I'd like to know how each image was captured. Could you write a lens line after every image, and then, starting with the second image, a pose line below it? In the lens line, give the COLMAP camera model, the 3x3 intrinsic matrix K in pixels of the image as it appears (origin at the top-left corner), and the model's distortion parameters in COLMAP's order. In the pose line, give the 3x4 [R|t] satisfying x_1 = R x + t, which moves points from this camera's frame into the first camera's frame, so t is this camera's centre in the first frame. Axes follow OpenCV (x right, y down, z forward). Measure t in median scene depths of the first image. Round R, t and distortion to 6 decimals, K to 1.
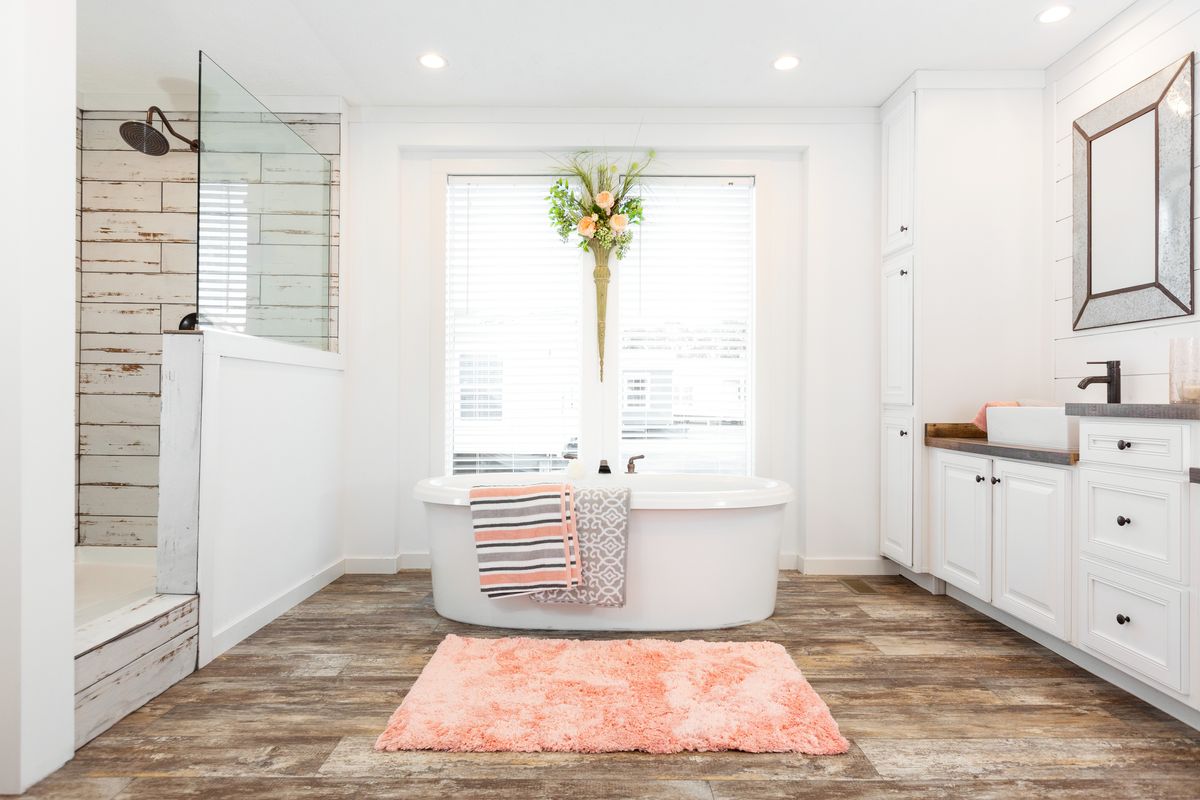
lens RADIAL K [[701.6, 0, 600.0], [0, 701.6, 400.0], [0, 0, 1]] dist [-0.008076, -0.001292]
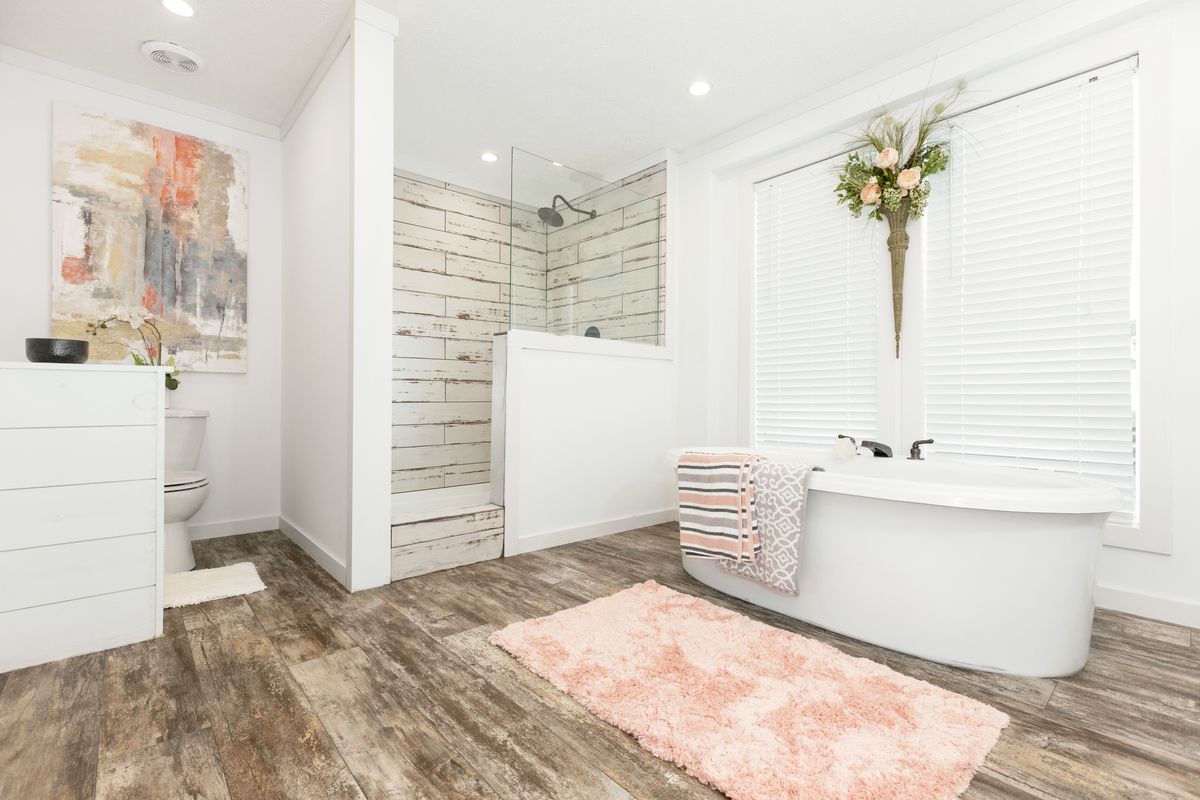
lens RADIAL K [[538.9, 0, 599.1], [0, 538.9, 394.9], [0, 0, 1]] dist [0.001157, -0.000296]
pose [[0.658972, -0.006356, -0.752140, 0.385877], [-0.004114, 0.999919, -0.012054, 0.044950], [0.752156, 0.011037, 0.658893, 0.346157]]
